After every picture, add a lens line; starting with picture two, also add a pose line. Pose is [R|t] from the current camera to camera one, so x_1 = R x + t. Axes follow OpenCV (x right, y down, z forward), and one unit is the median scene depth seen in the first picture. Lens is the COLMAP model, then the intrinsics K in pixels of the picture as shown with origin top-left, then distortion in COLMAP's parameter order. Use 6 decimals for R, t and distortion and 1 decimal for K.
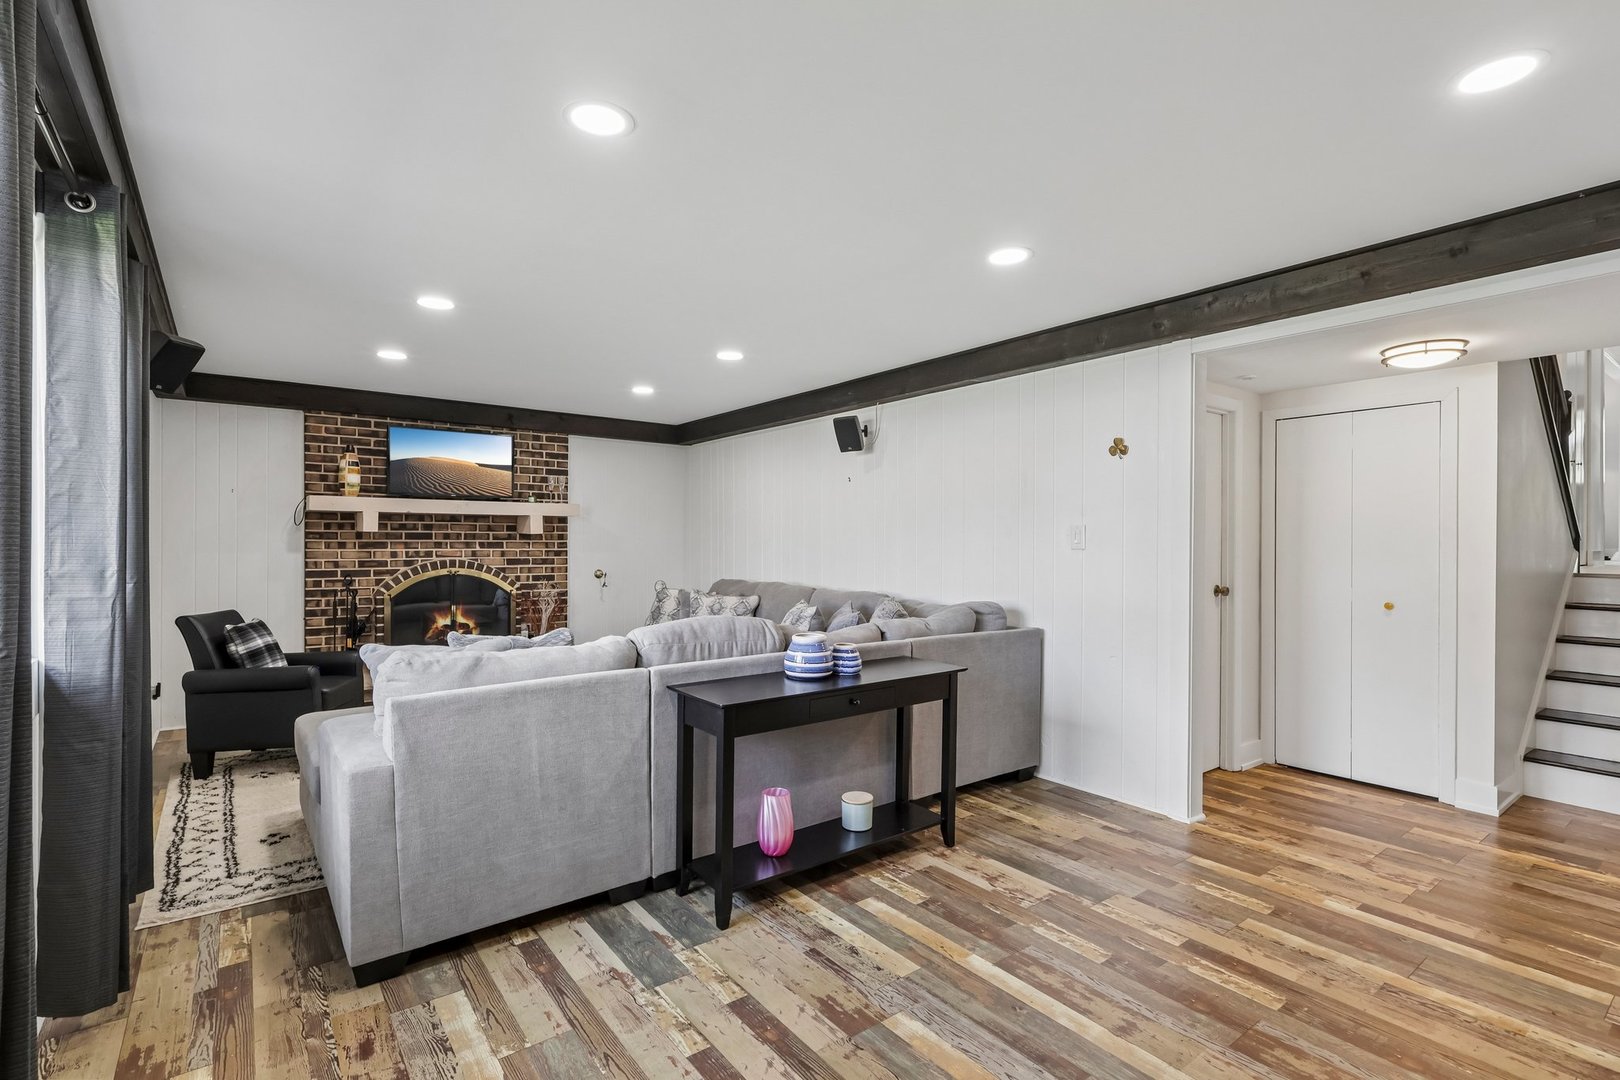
lens RADIAL K [[753.6, 0, 809.7], [0, 753.6, 542.0], [0, 0, 1]] dist [-0.003277, 0.000147]
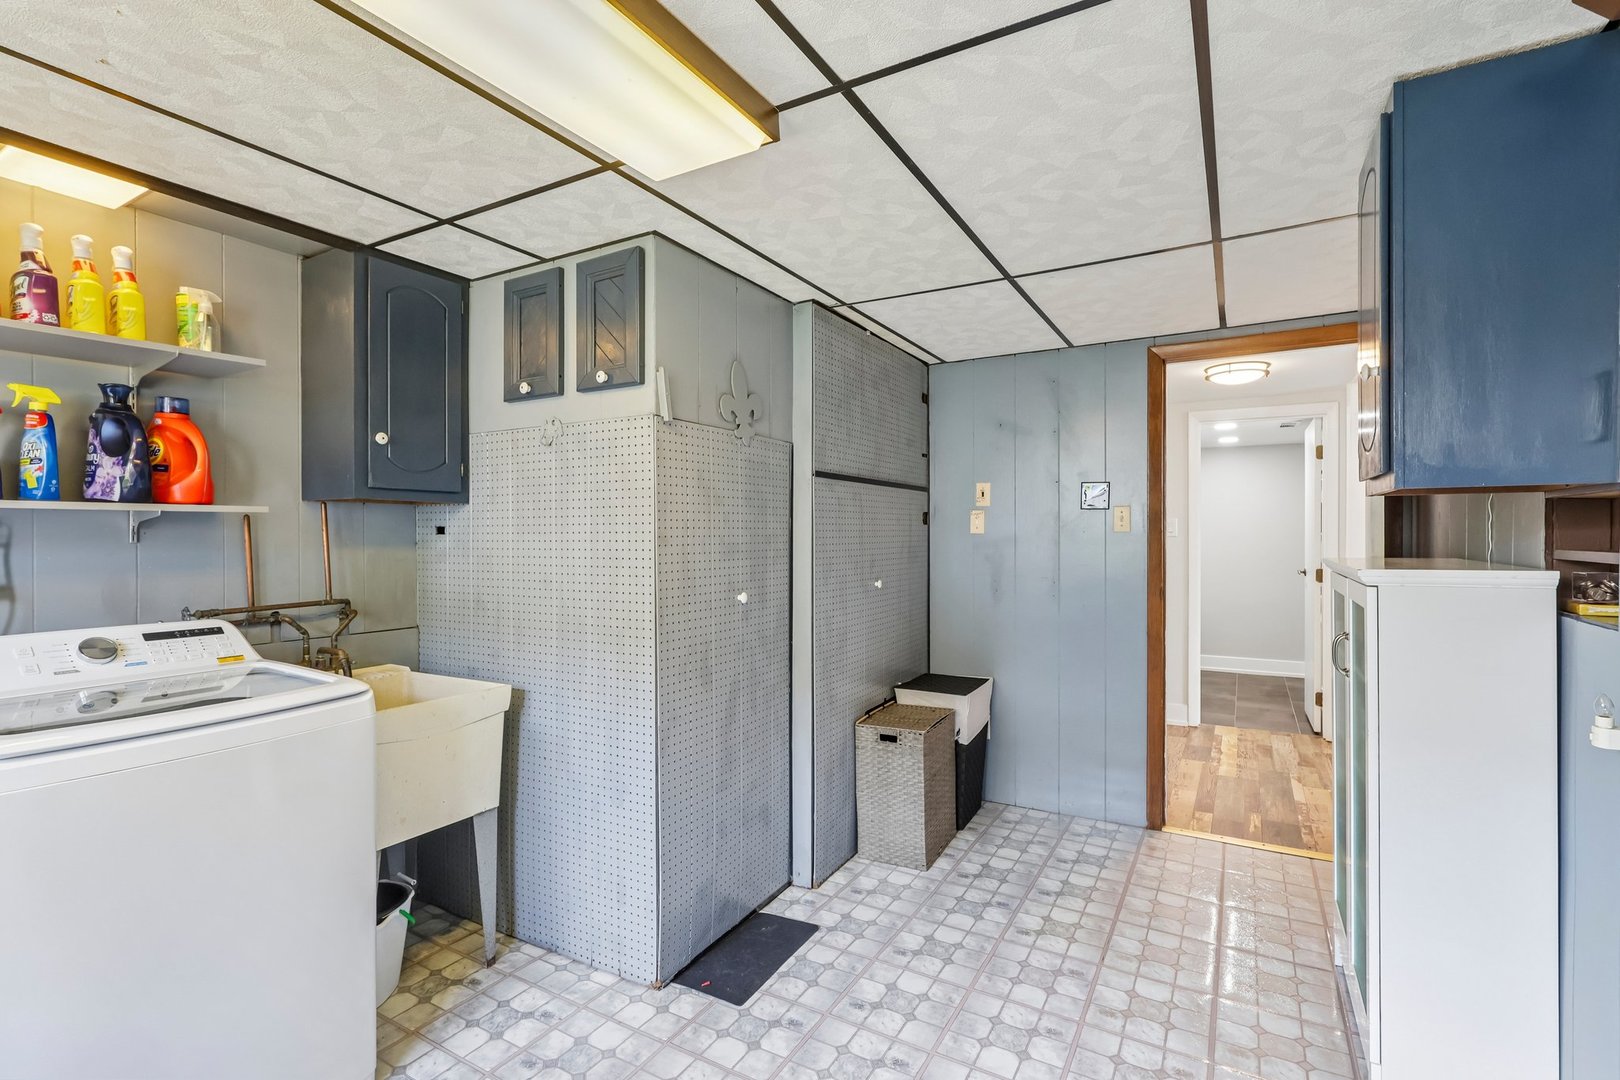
lens RADIAL K [[753.6, 0, 809.5], [0, 753.6, 539.8], [0, 0, 1]] dist [-0.003277, 0.000147]
pose [[-0.384501, -0.002889, 0.923120, -0.003748], [0.001791, 0.999991, 0.003876, 0.019863], [-0.923123, 0.003143, -0.384492, 1.892881]]
